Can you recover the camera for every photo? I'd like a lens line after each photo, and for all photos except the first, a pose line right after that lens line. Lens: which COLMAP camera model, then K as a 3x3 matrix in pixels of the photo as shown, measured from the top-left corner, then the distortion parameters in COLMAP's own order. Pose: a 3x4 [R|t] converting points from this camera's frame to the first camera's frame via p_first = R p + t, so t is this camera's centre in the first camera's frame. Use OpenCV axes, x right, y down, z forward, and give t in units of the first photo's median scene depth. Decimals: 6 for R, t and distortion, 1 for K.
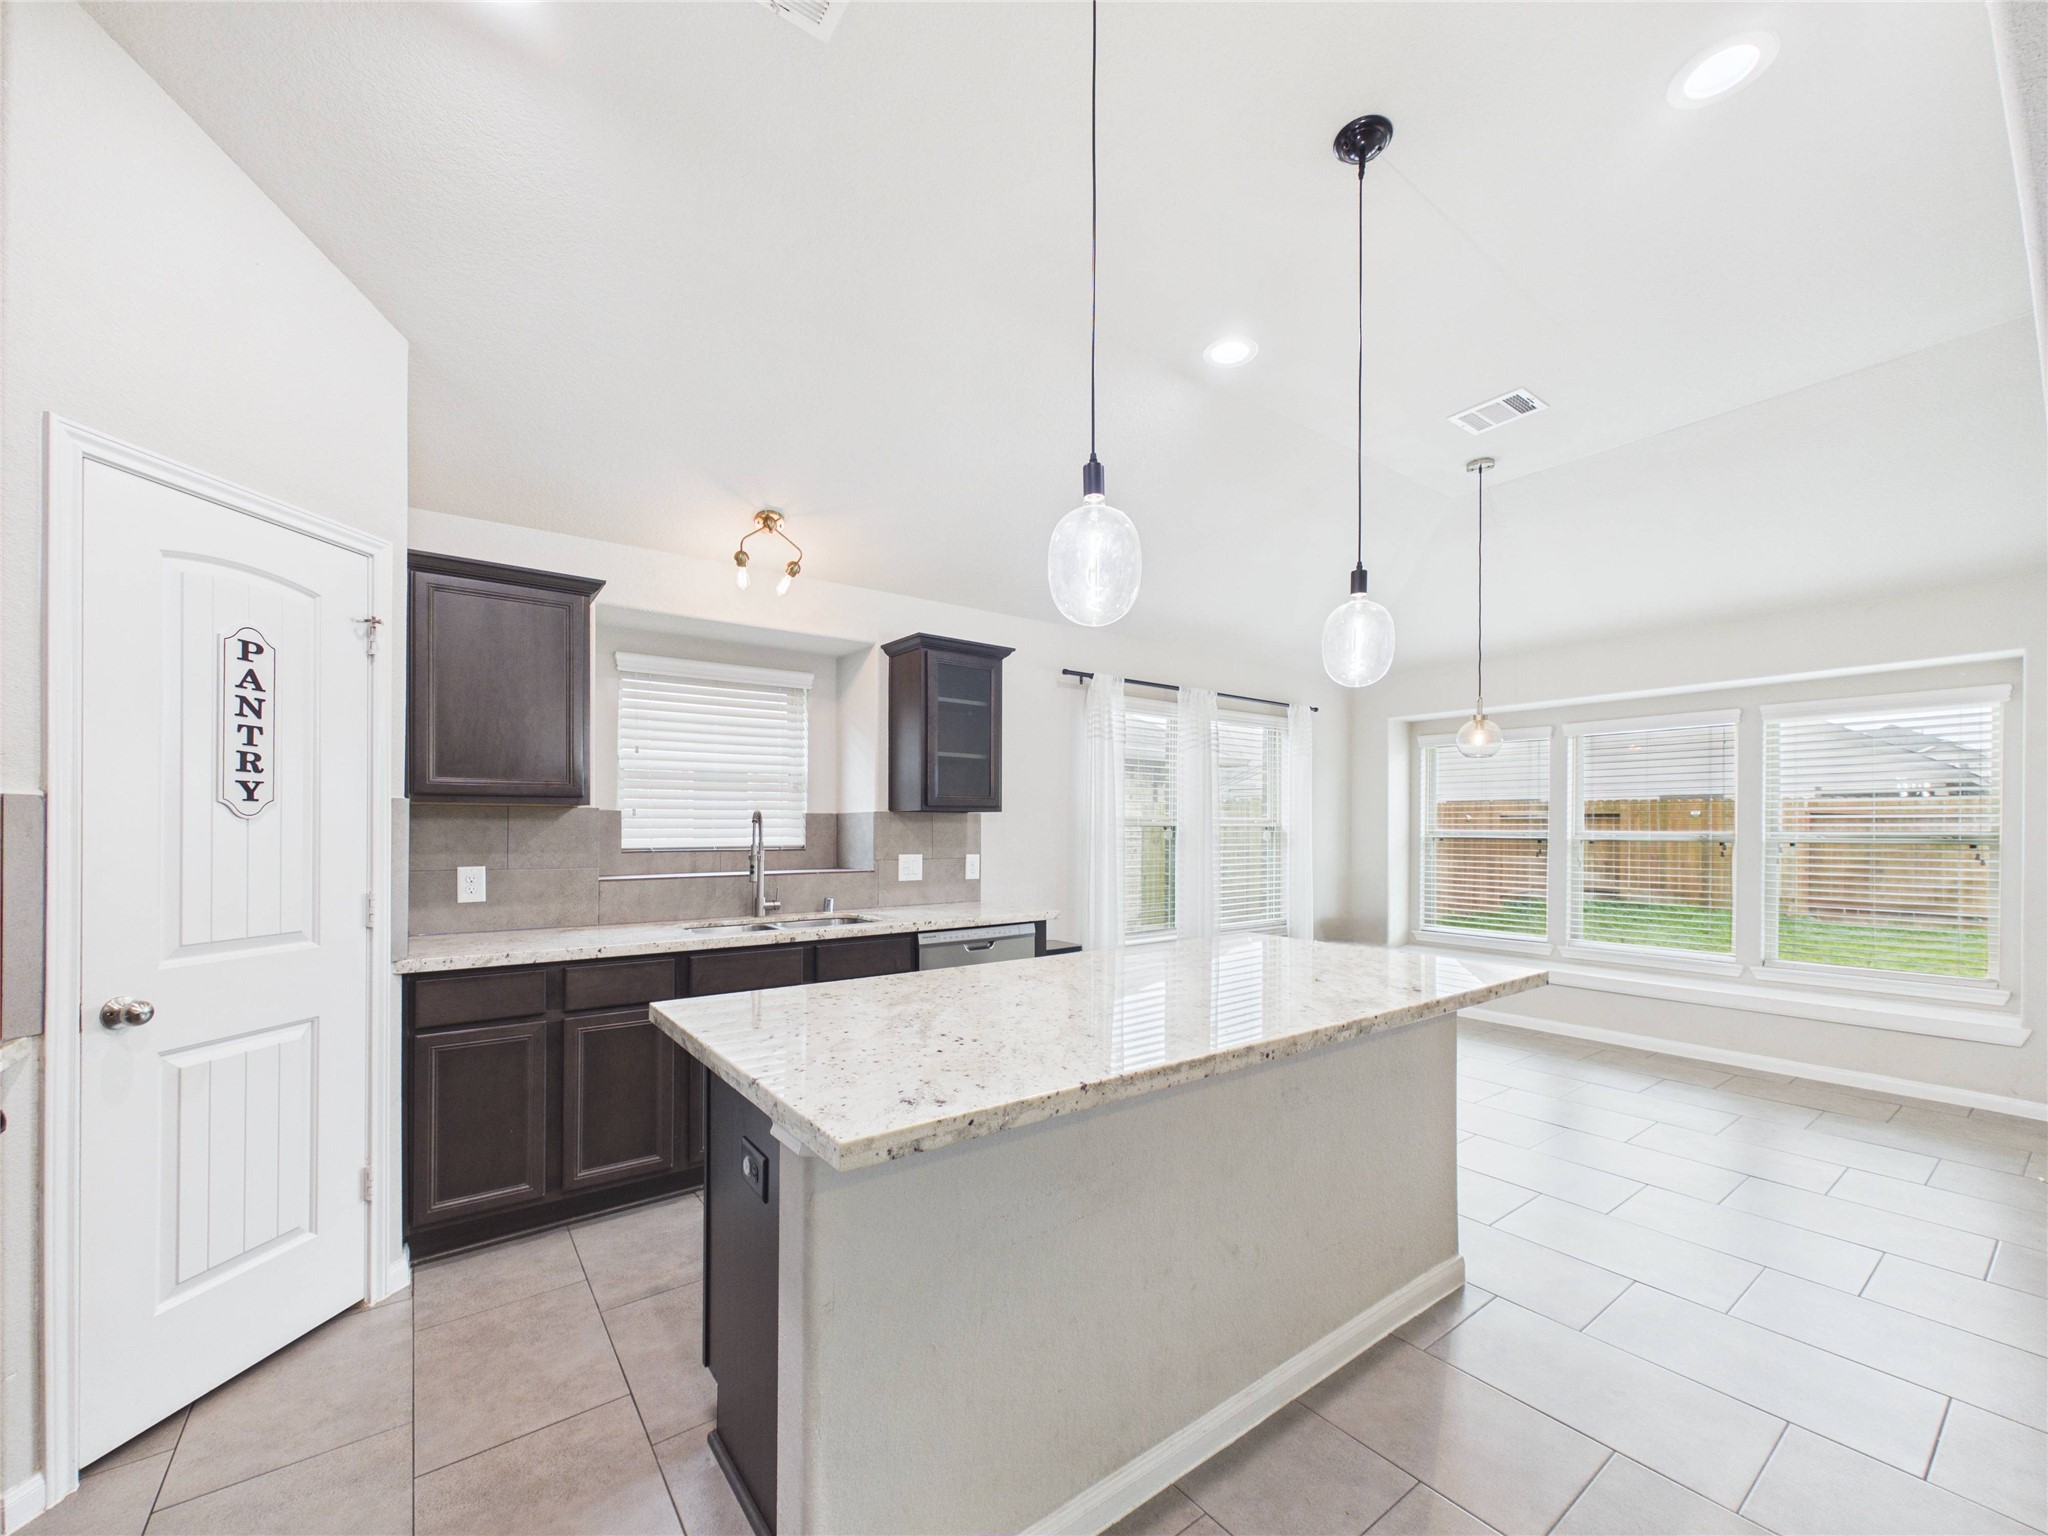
lens RADIAL K [[824.1, 0, 1024.9], [0, 824.1, 826.1], [0, 0, 1]] dist [-0.001295, -0.000040]
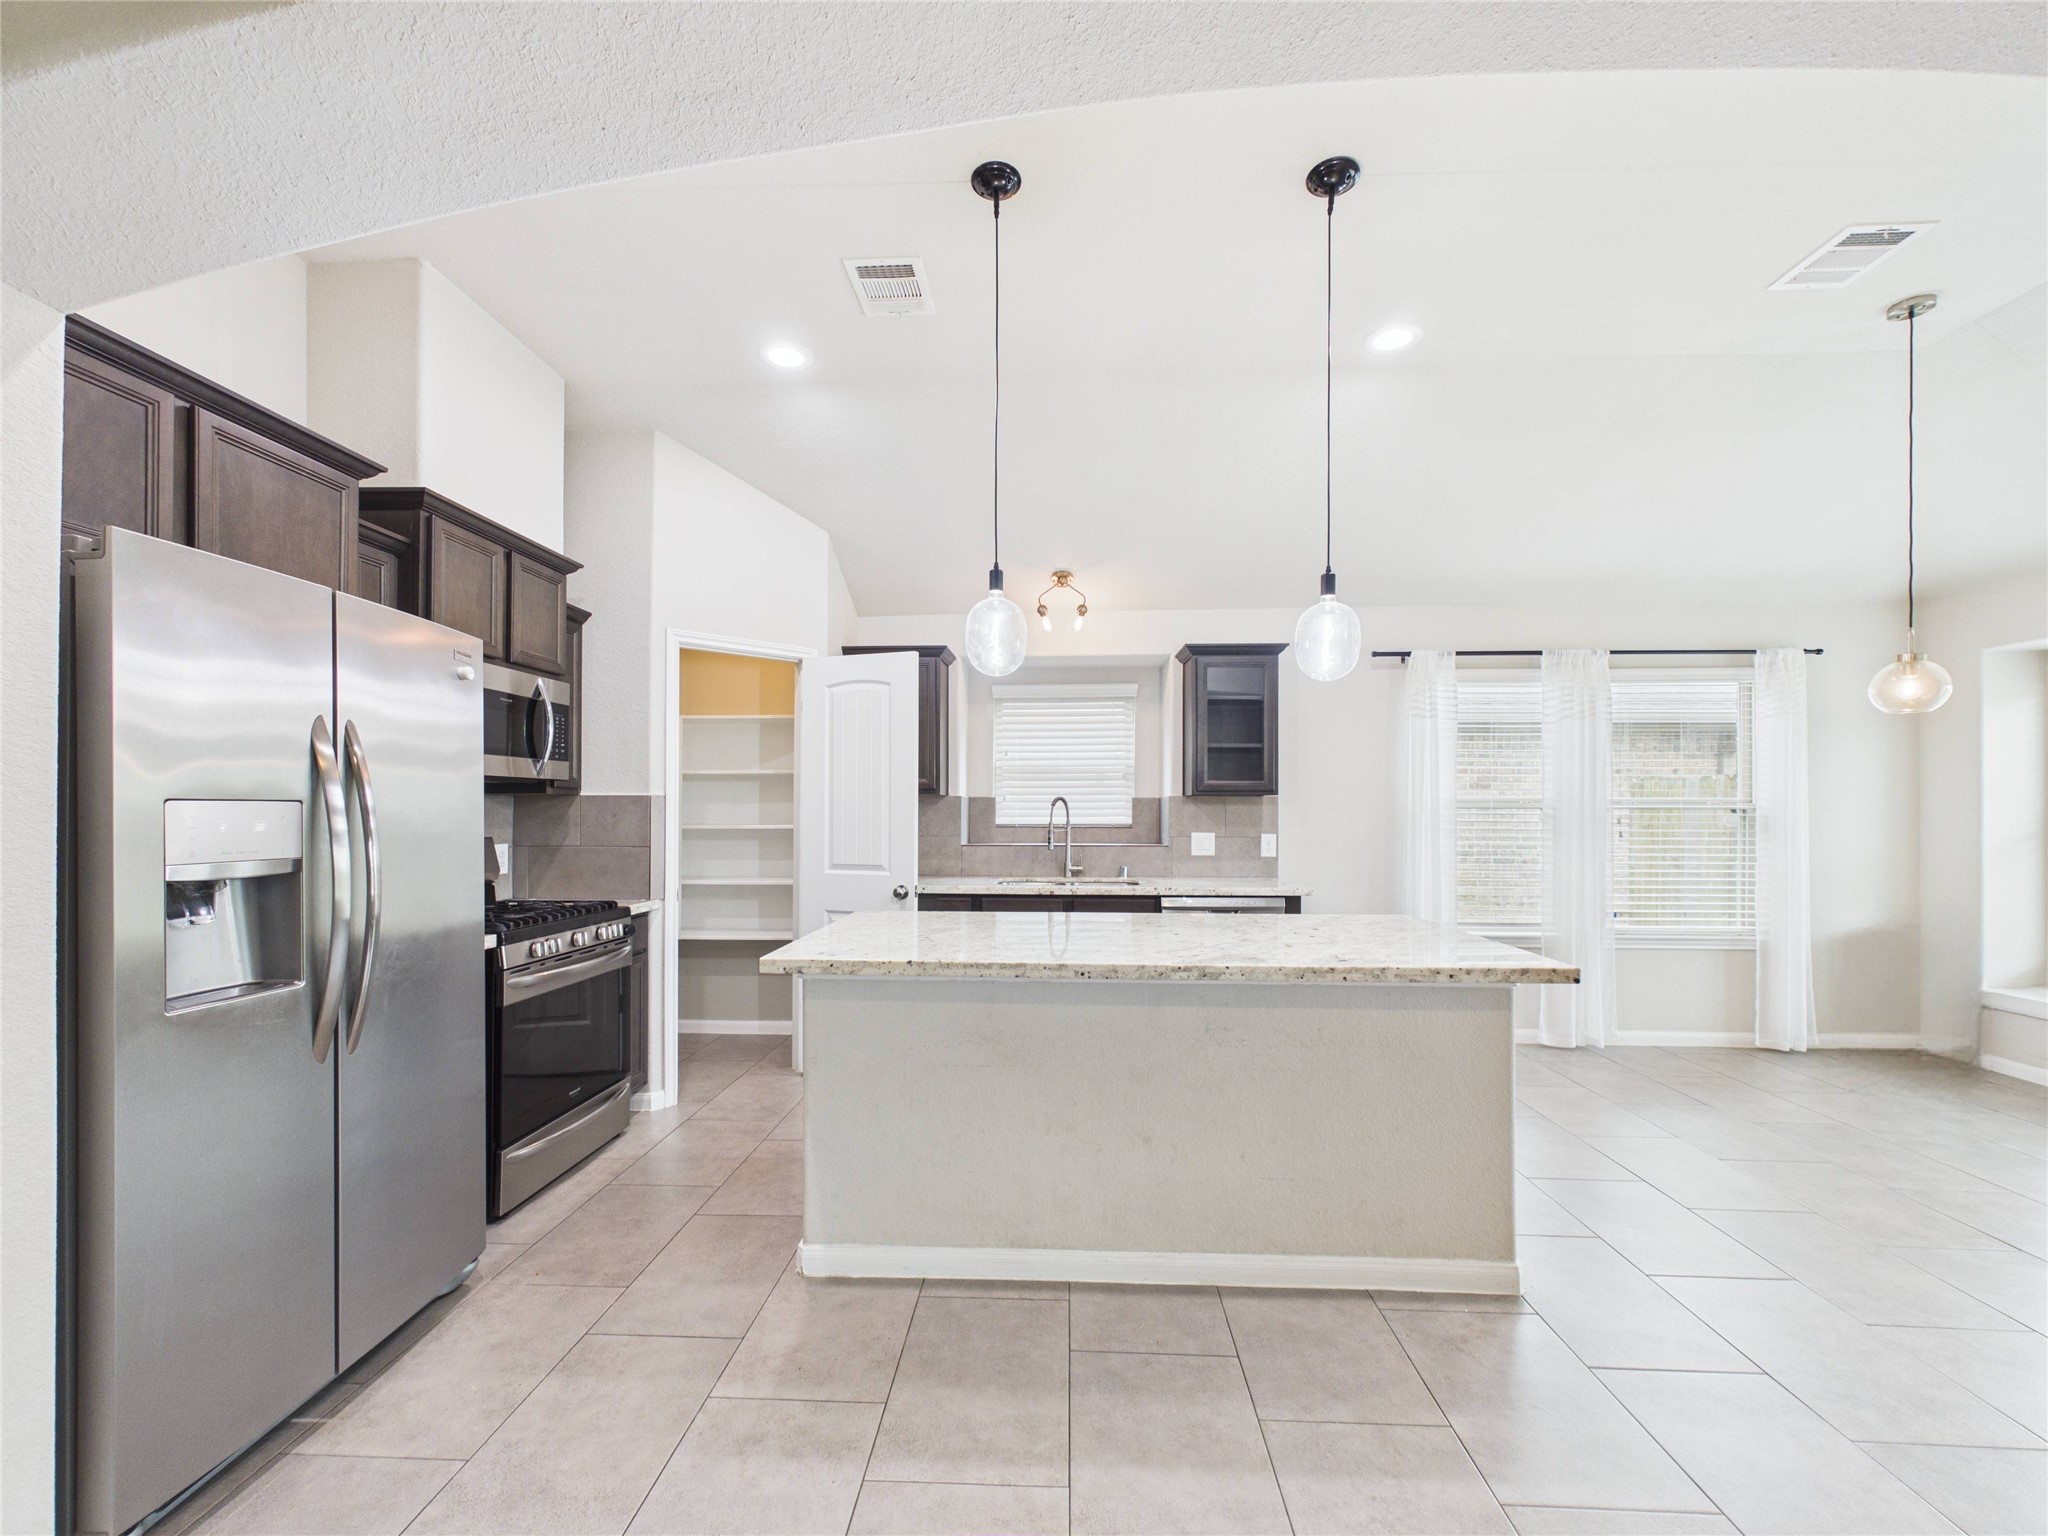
lens RADIAL K [[825.0, 0, 1024.9], [0, 825.0, 806.1], [0, 0, 1]] dist [0.000660, 0.000199]
pose [[0.769937, -0.001931, -0.638117, 0.400945], [0.000988, 0.999998, -0.001834, -0.000958], [0.638119, 0.000782, 0.769937, -0.048552]]
